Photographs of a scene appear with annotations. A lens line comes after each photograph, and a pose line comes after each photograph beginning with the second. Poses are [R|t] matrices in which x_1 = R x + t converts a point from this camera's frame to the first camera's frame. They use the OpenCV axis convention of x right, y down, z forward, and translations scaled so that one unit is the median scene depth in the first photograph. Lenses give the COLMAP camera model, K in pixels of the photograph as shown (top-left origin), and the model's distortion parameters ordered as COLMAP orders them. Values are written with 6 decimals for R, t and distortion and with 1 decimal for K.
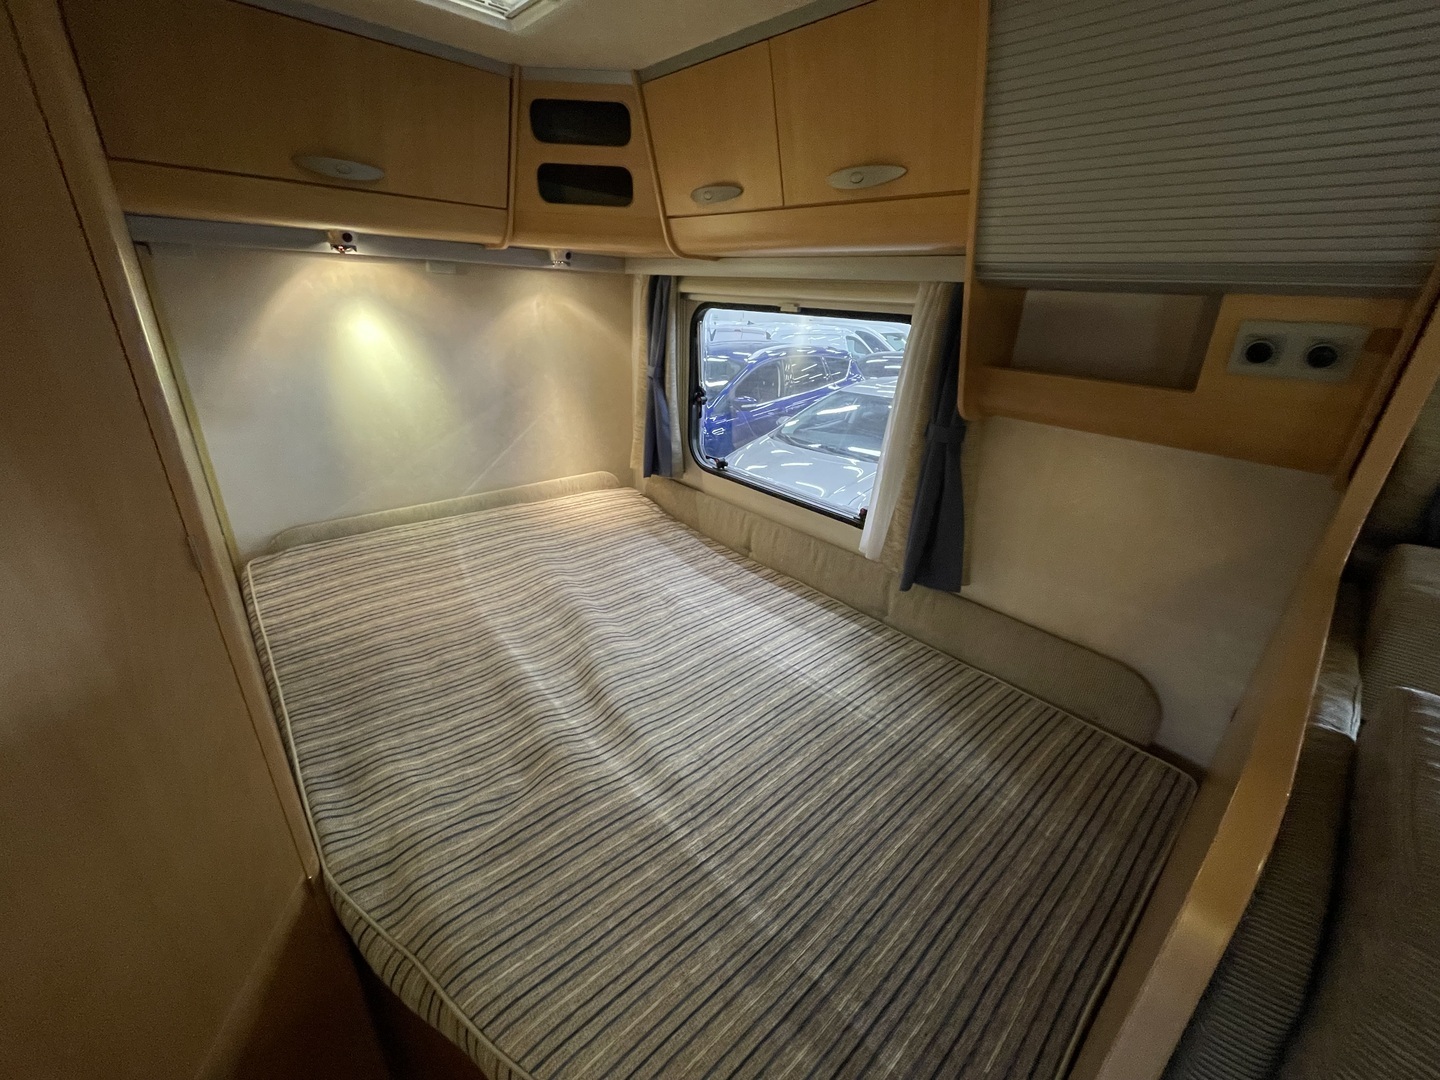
lens RADIAL K [[584.9, 0, 720.0], [0, 584.9, 540.0], [0, 0, 1]] dist [-0.001530, -0.000073]
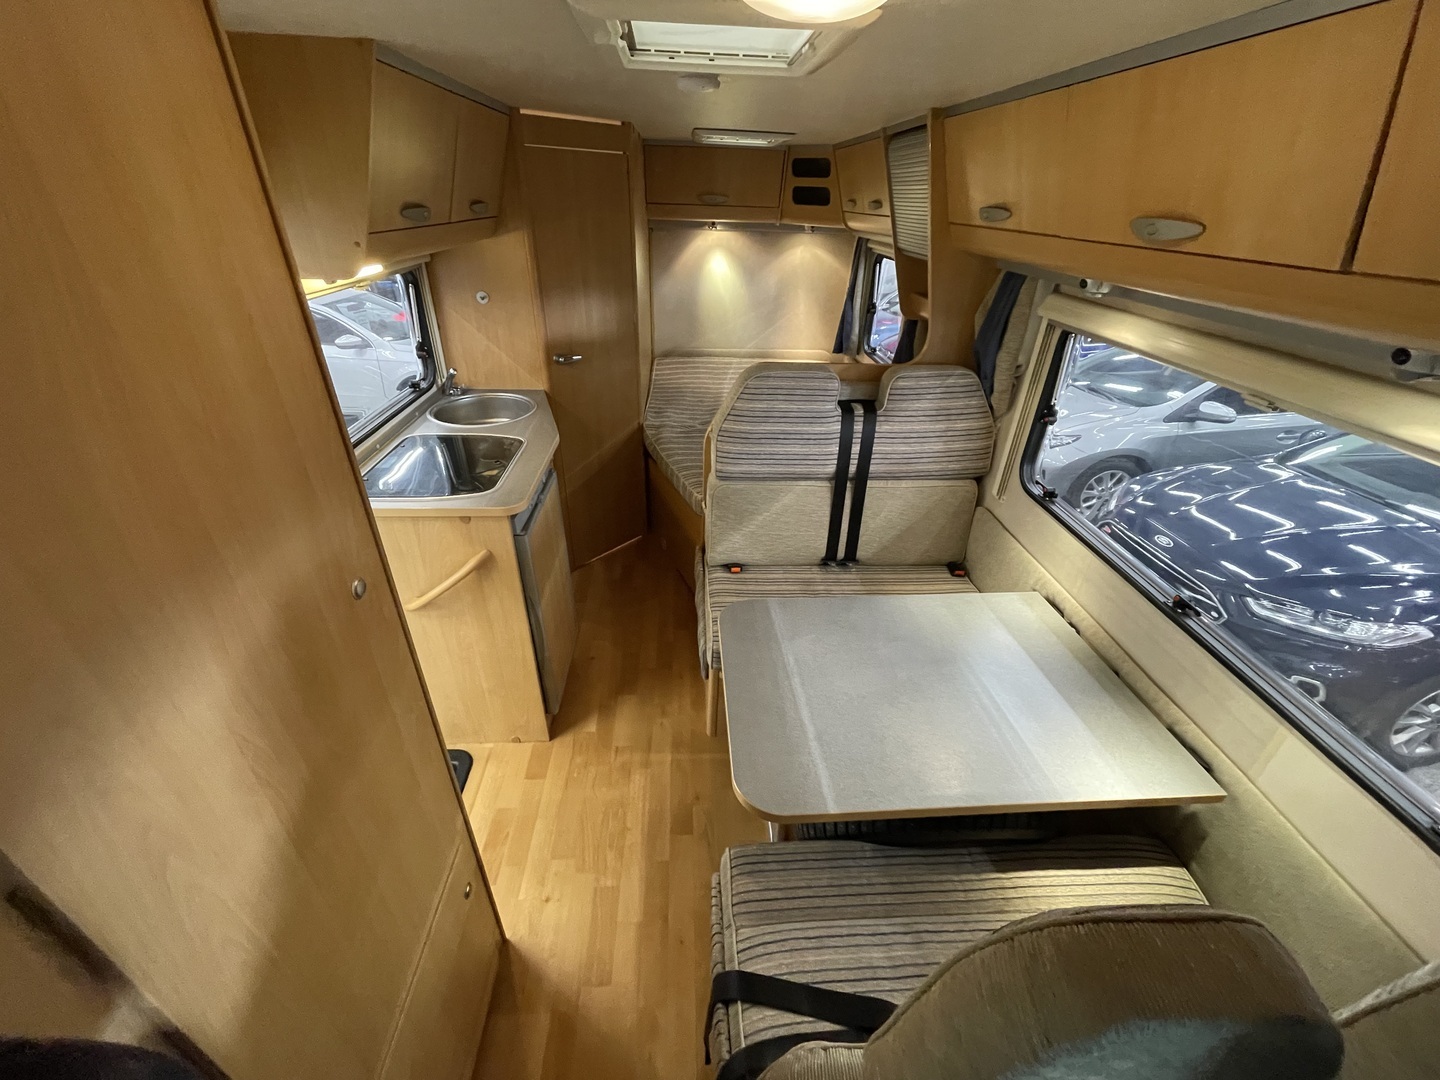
lens RADIAL K [[577.0, 0, 722.2], [0, 577.0, 534.8], [0, 0, 1]] dist [-0.001857, -0.000335]
pose [[0.786274, 0.294095, -0.543399, 1.019167], [-0.236571, 0.955734, 0.174949, 0.273841], [0.570796, -0.009006, 0.821042, -0.910034]]
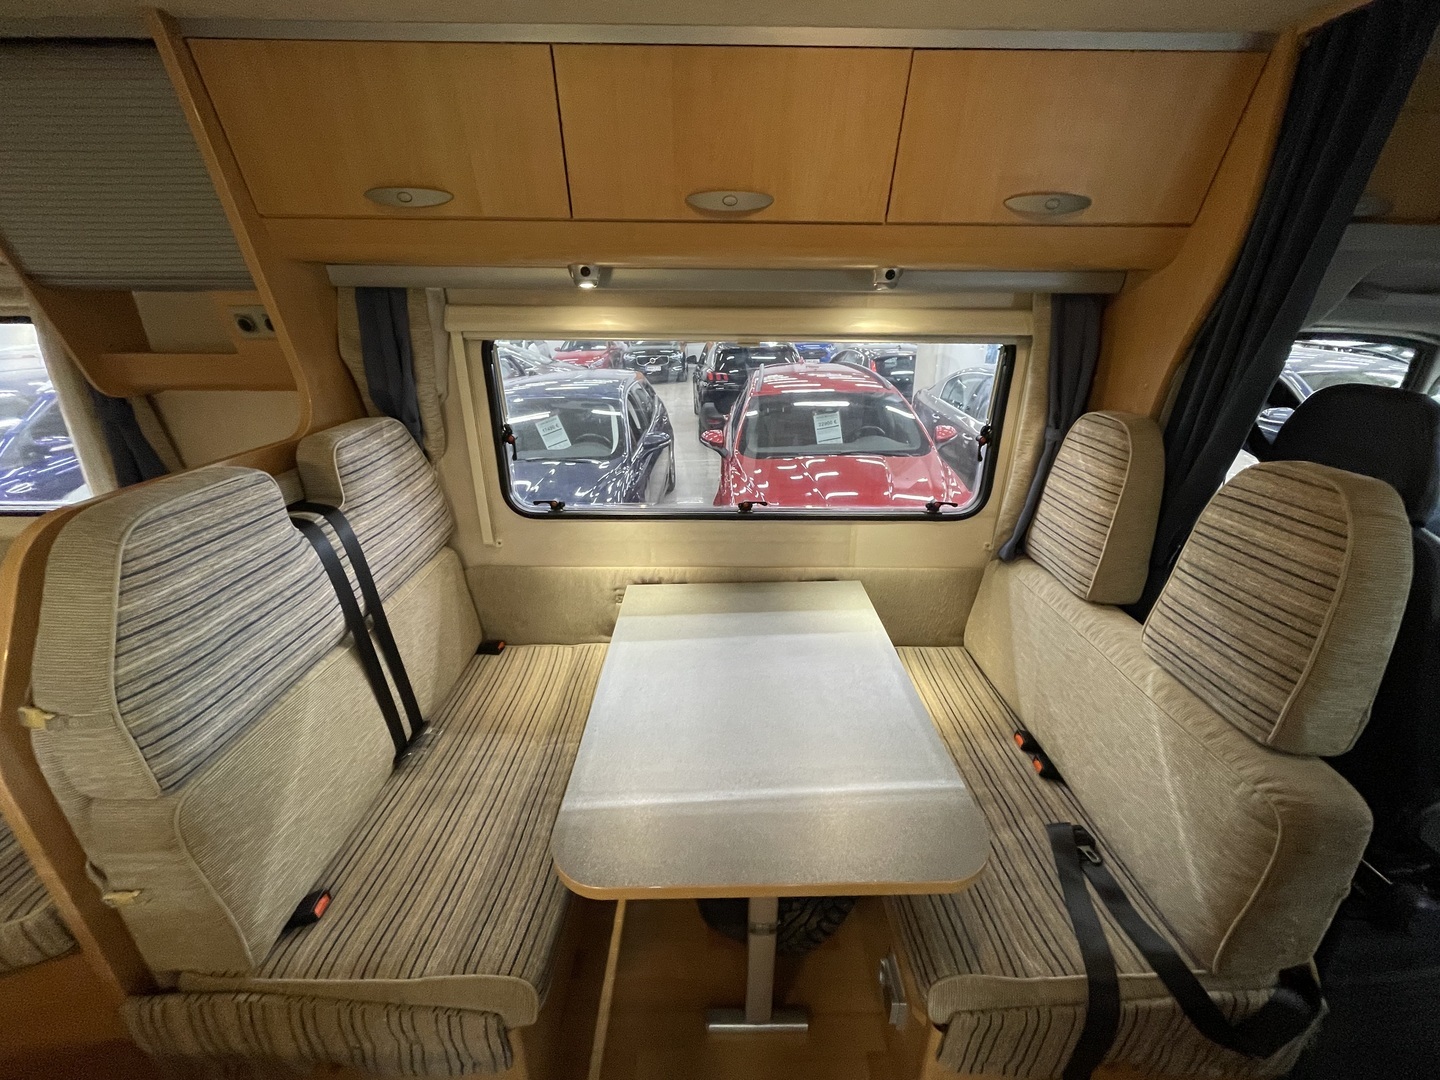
lens RADIAL K [[577.0, 0, 722.2], [0, 577.0, 534.8], [0, 0, 1]] dist [-0.001857, -0.000335]
pose [[0.656902, -0.313732, 0.685604, 0.259629], [0.316994, 0.939966, 0.126404, 0.255574], [-0.684101, 0.134297, 0.716917, -0.567431]]
